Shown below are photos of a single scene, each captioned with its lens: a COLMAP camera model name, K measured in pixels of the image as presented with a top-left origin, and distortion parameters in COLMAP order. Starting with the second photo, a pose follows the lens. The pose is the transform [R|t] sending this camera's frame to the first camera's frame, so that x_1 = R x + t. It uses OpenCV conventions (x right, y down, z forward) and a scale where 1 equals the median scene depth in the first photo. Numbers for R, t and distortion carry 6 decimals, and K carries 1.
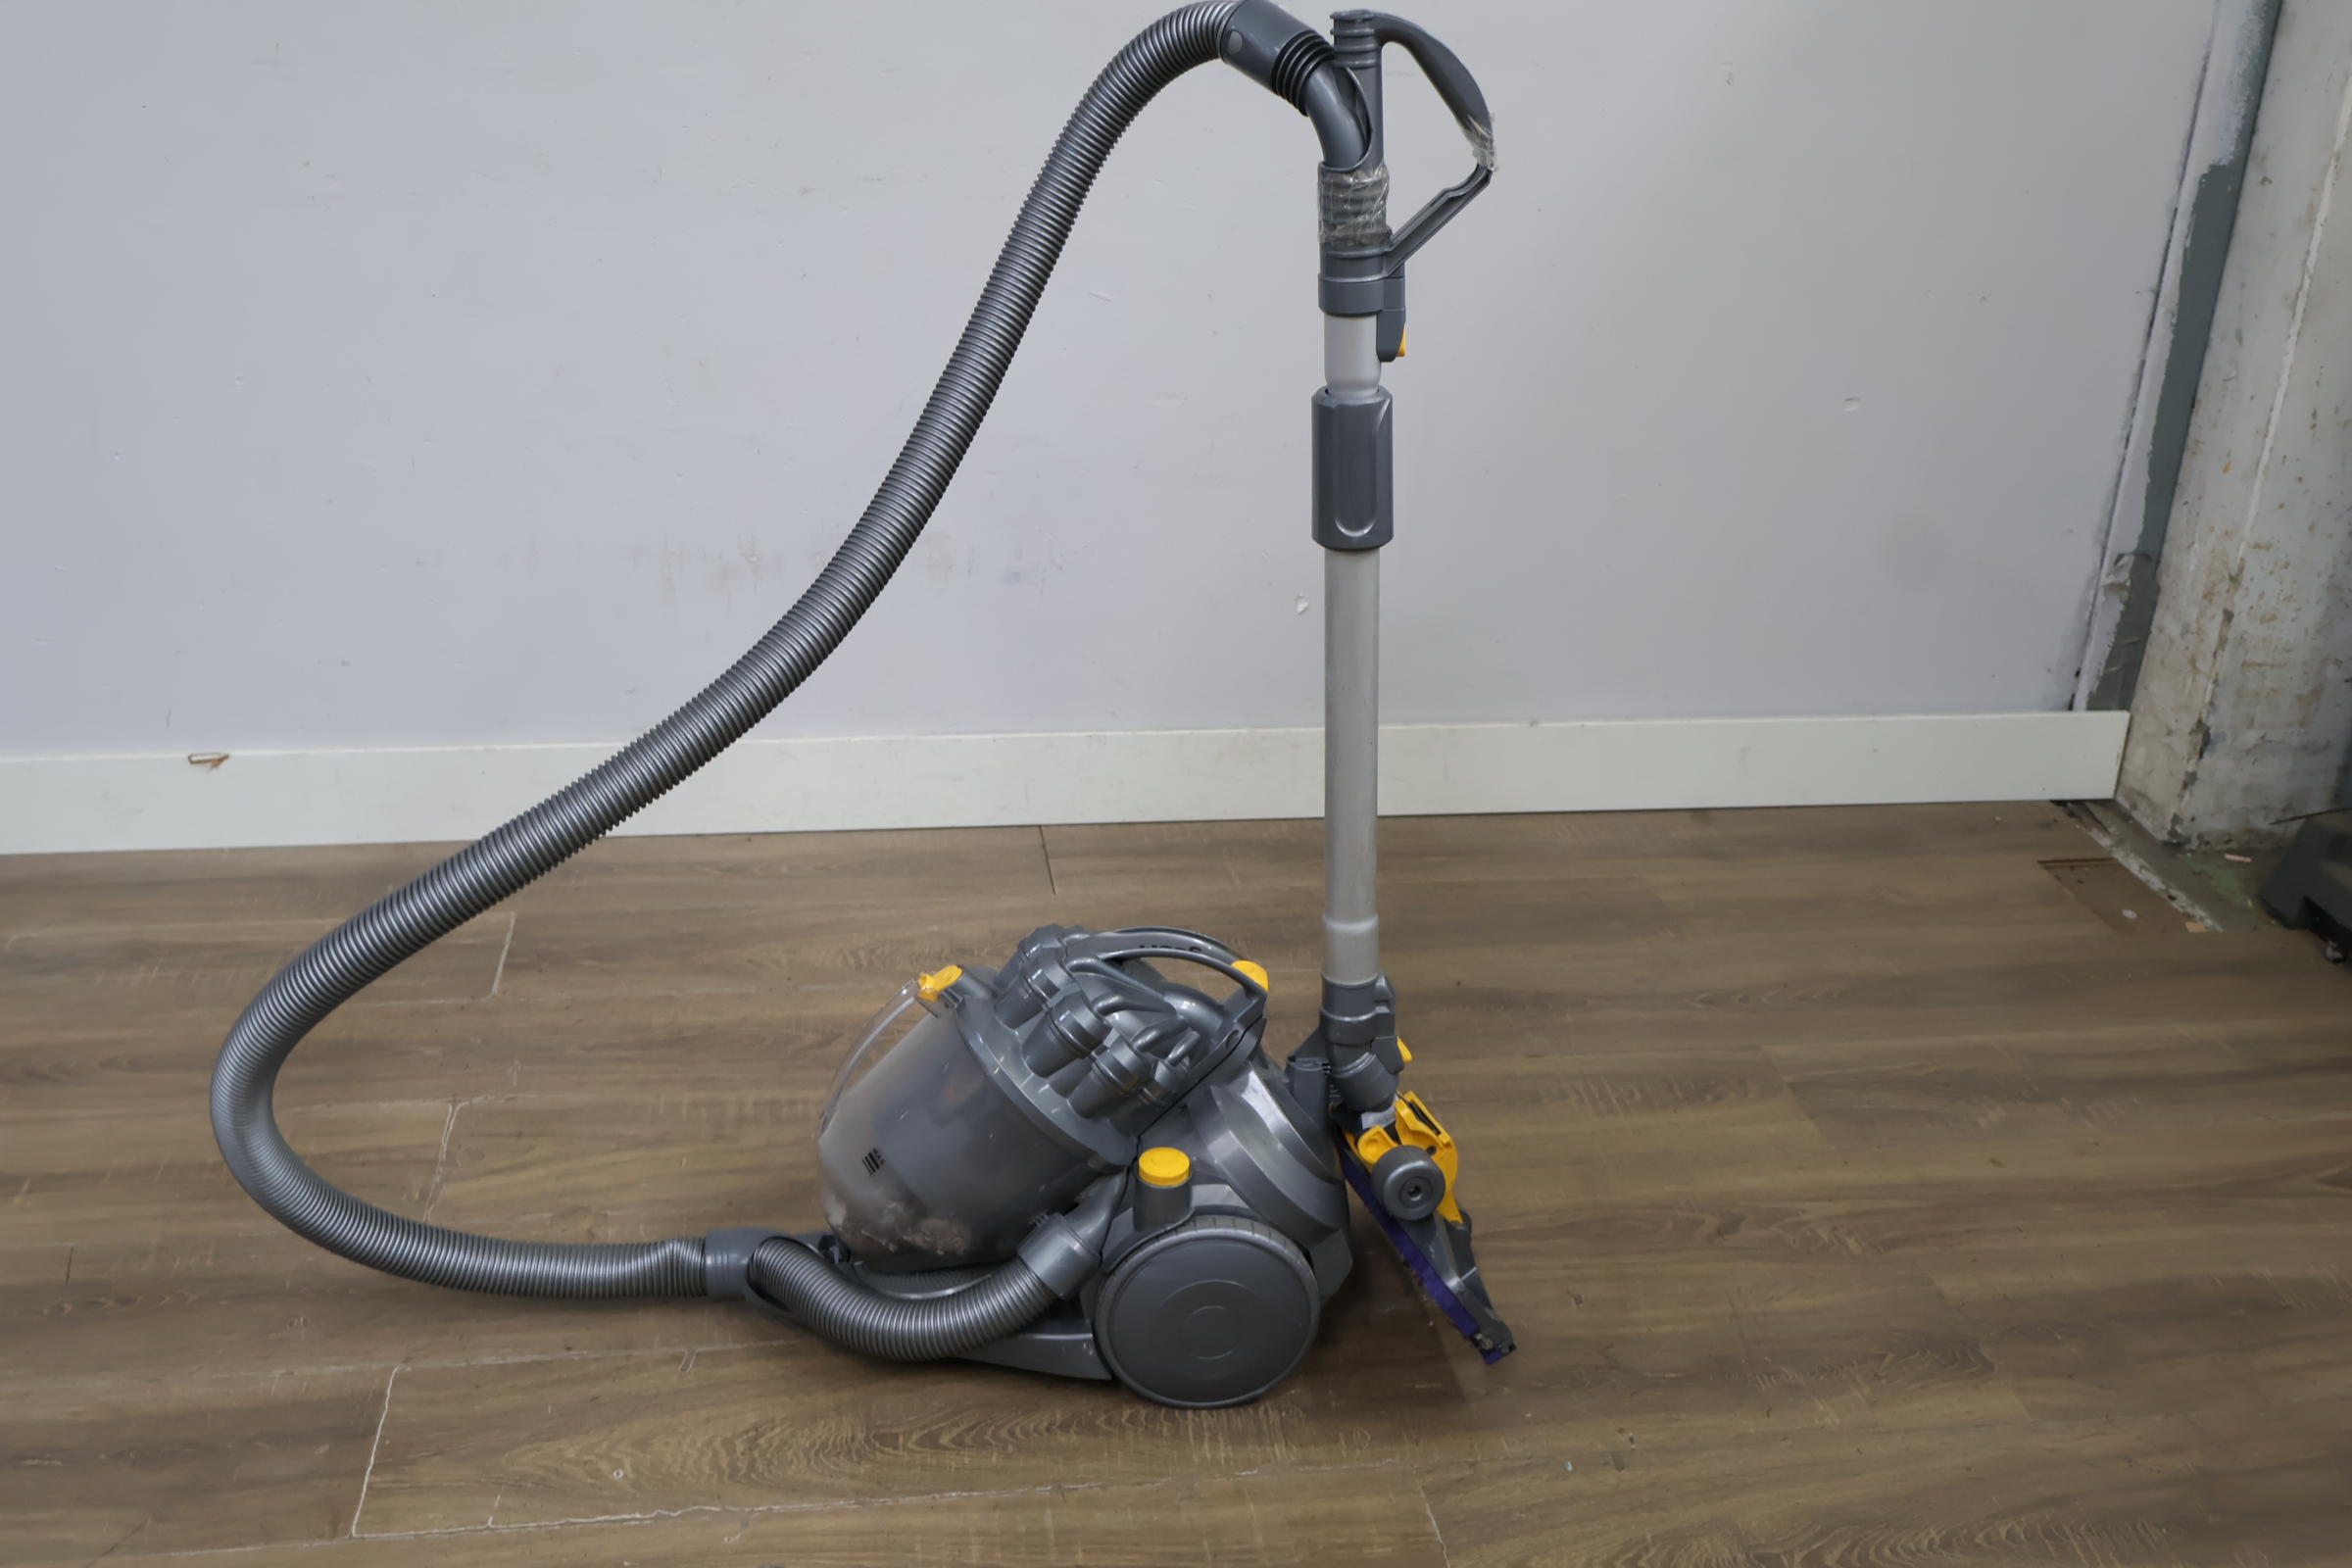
lens RADIAL K [[2168.7, 0, 1181.7], [0, 2168.7, 796.6], [0, 0, 1]] dist [-0.033346, -0.005001]
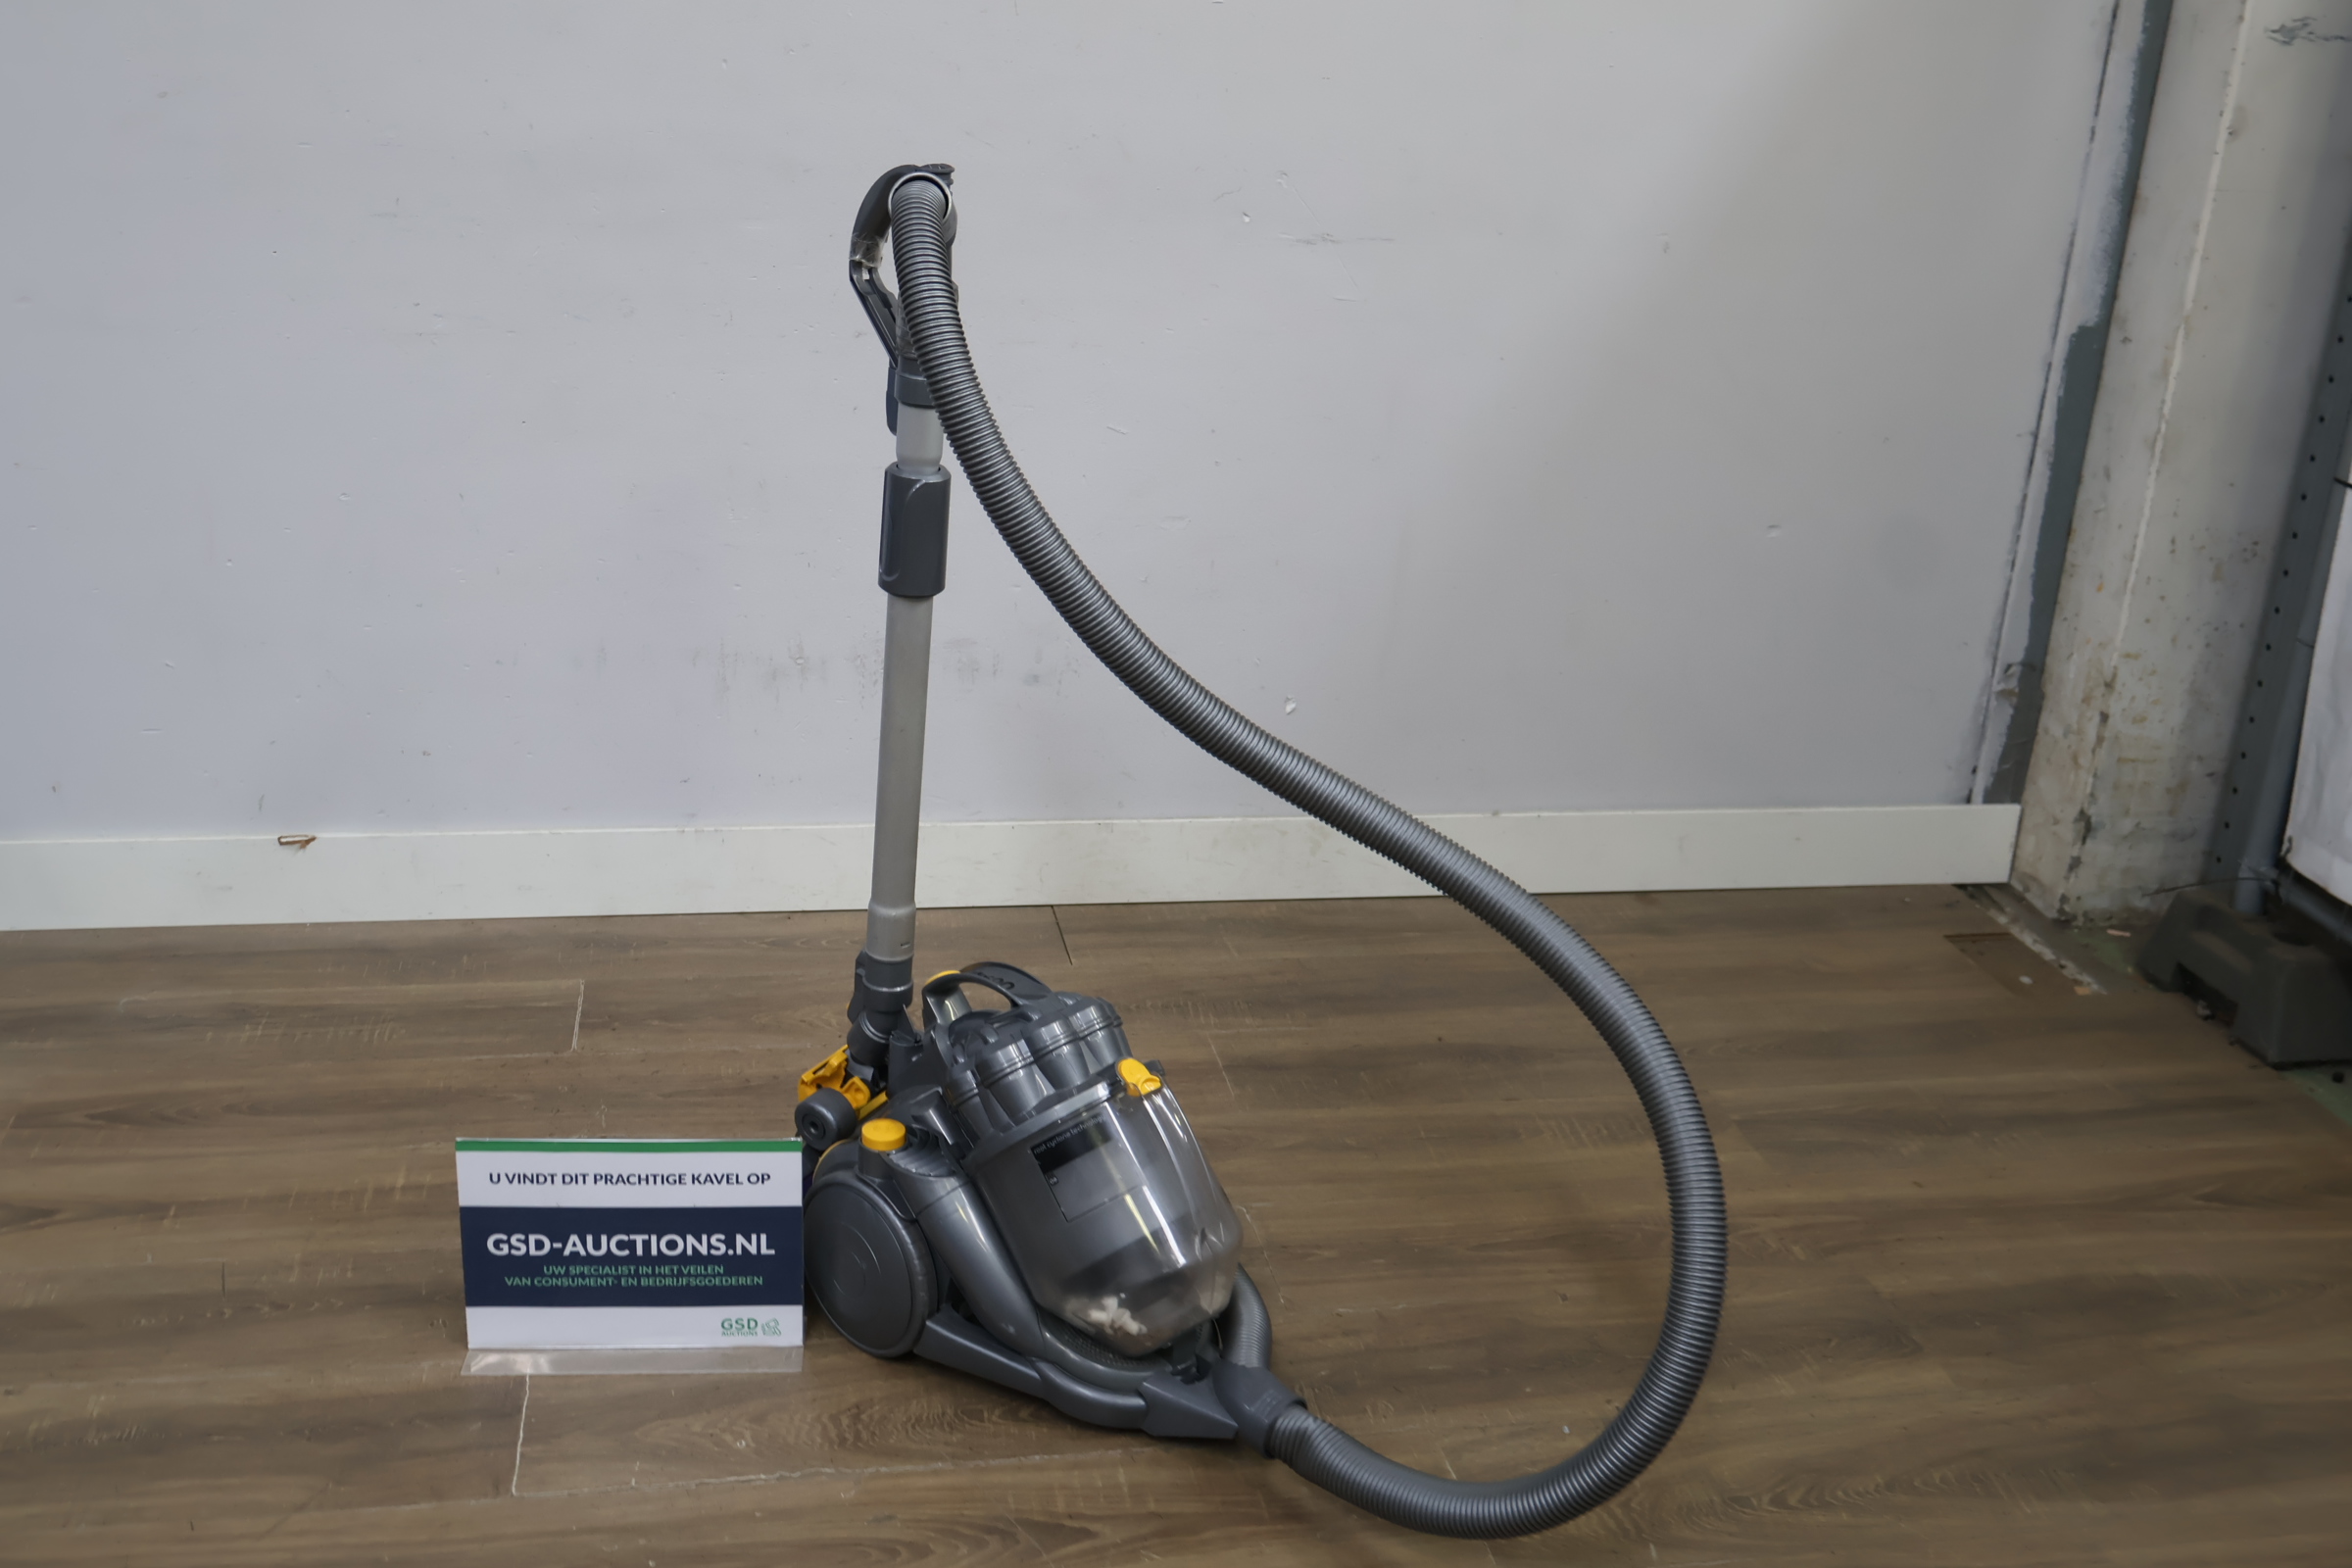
lens RADIAL K [[2166.8, 0, 1189.6], [0, 2166.8, 794.8], [0, 0, 1]] dist [-0.034406, -0.012334]
pose [[0.998794, 0.001468, 0.049076, -0.057619], [0.001701, 0.997918, -0.064480, 0.032781], [-0.049069, 0.064485, 0.996712, -0.119124]]
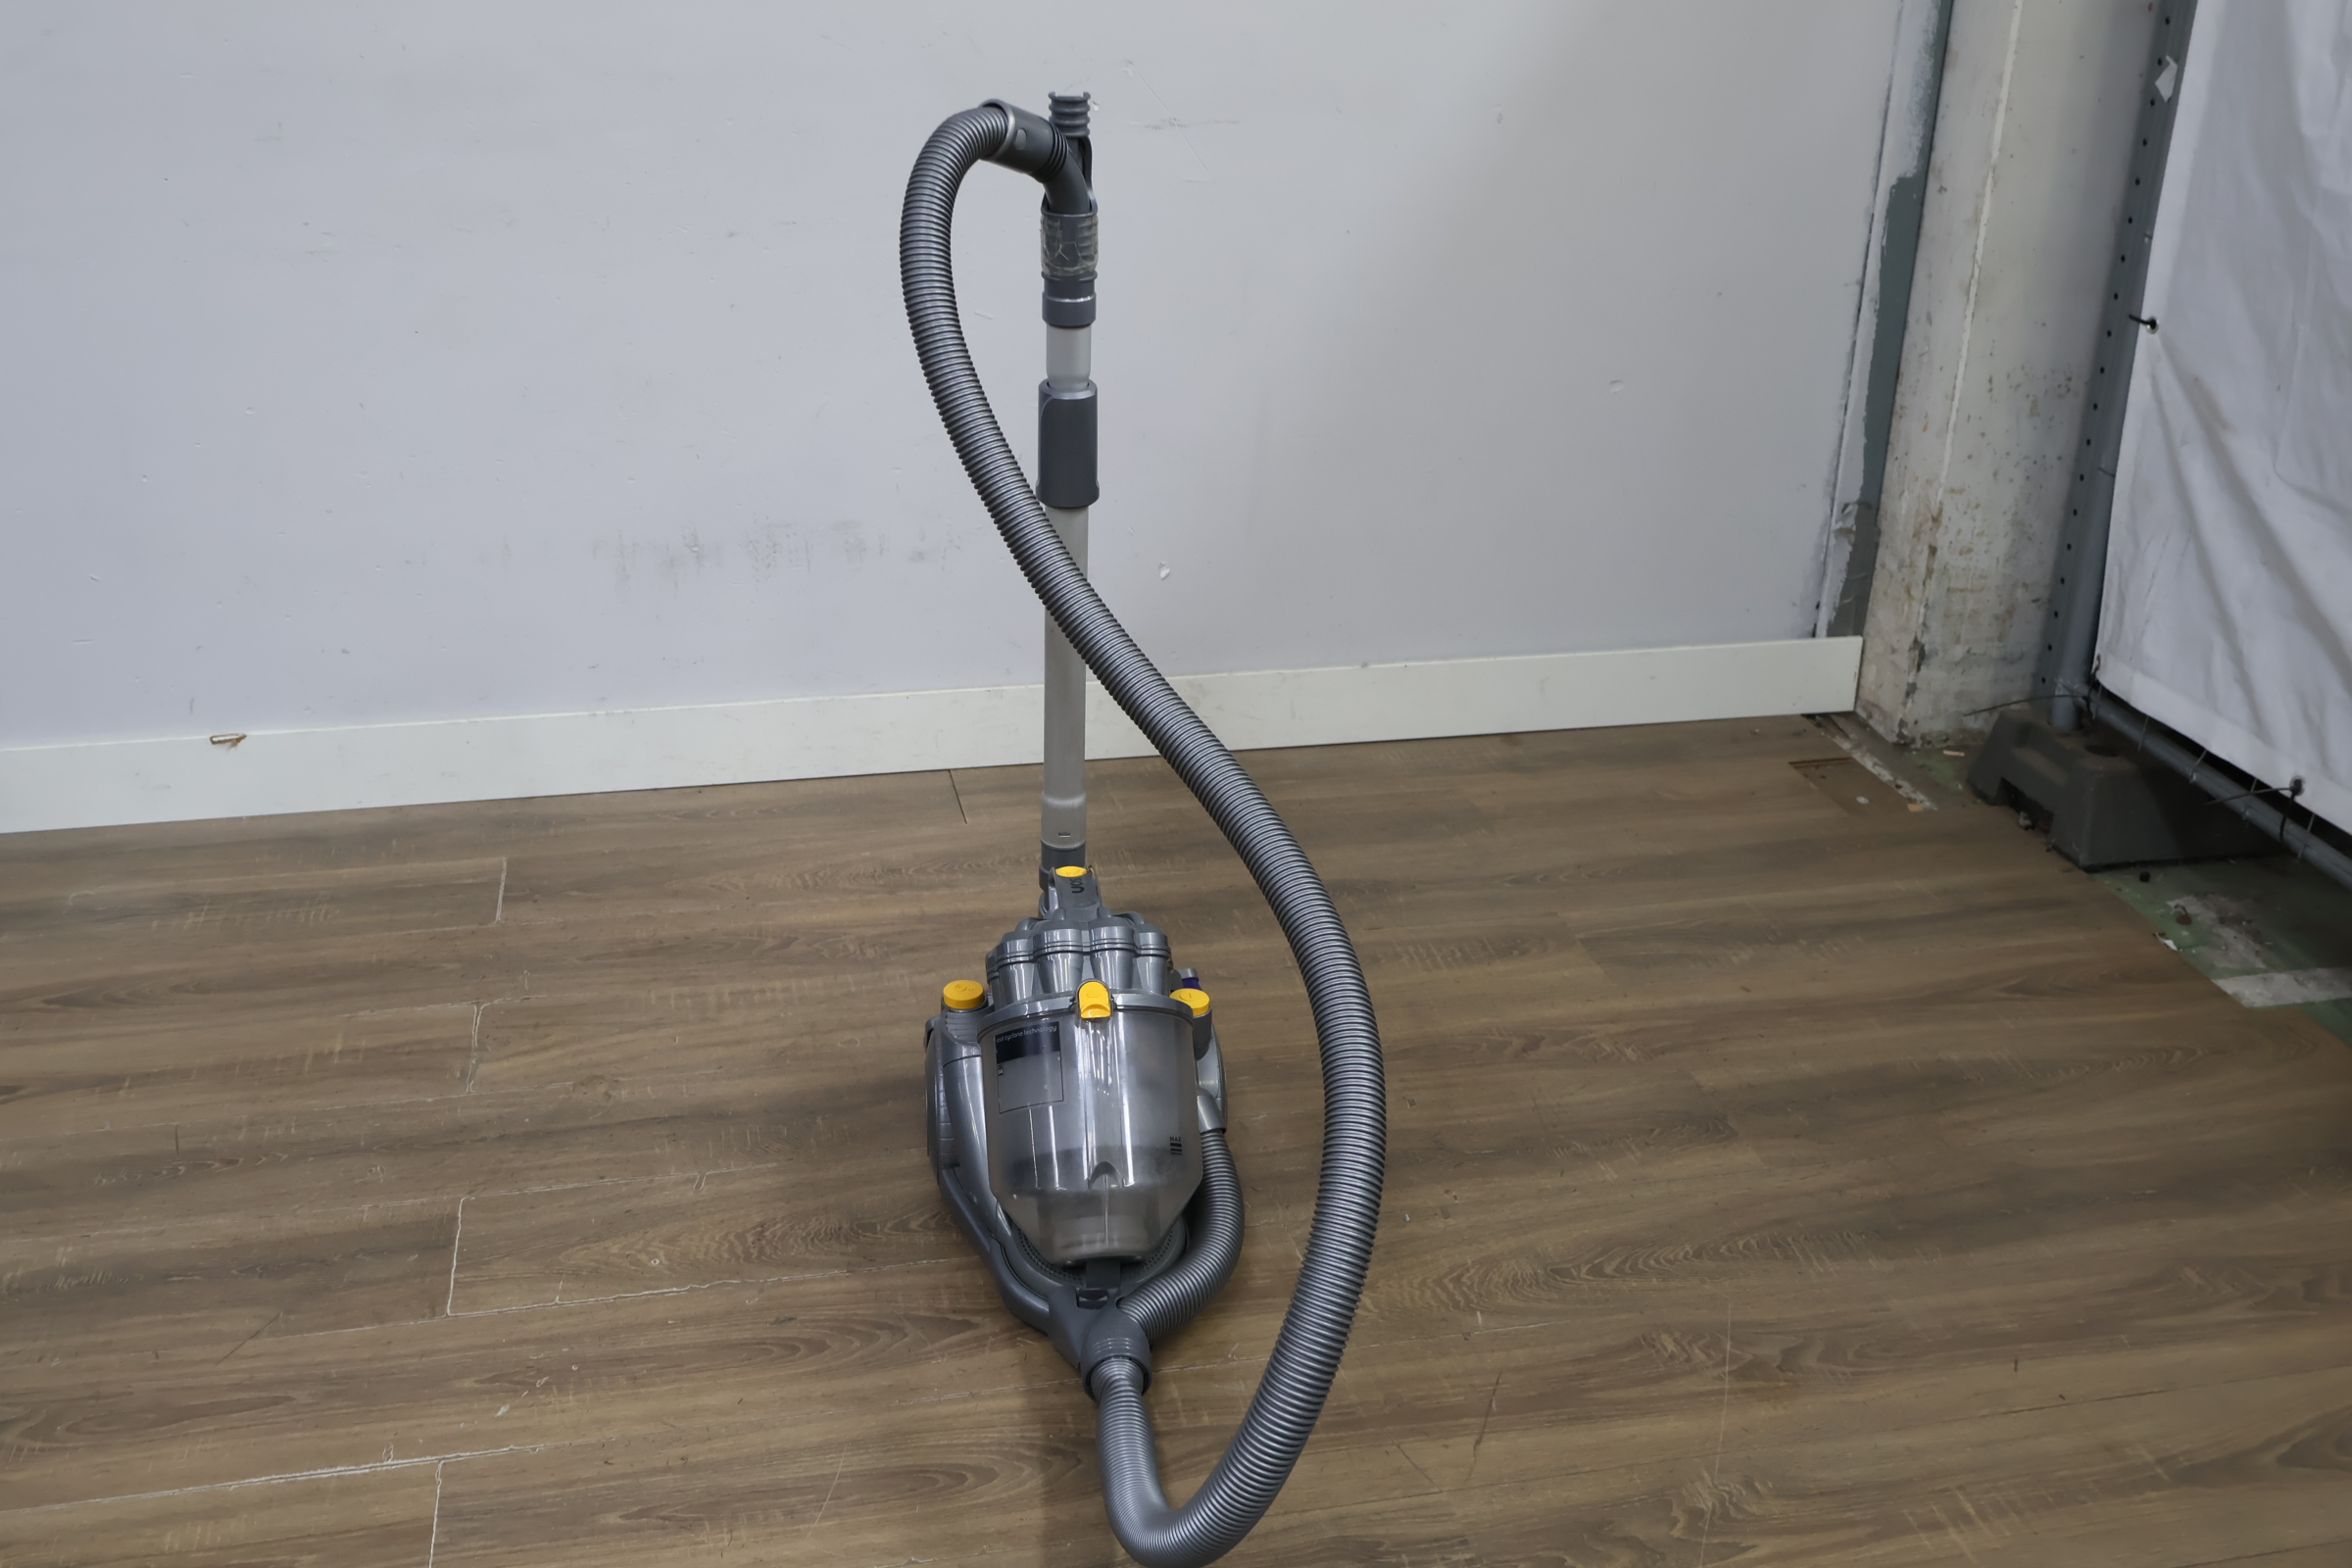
lens RADIAL K [[2144.3, 0, 1182.9], [0, 2144.3, 798.5], [0, 0, 1]] dist [-0.035702, -0.005390]
pose [[0.997008, -0.045088, 0.062792, -0.014956], [0.045411, 0.998961, -0.003716, 0.044961], [-0.062559, 0.006557, 0.998020, -0.185016]]
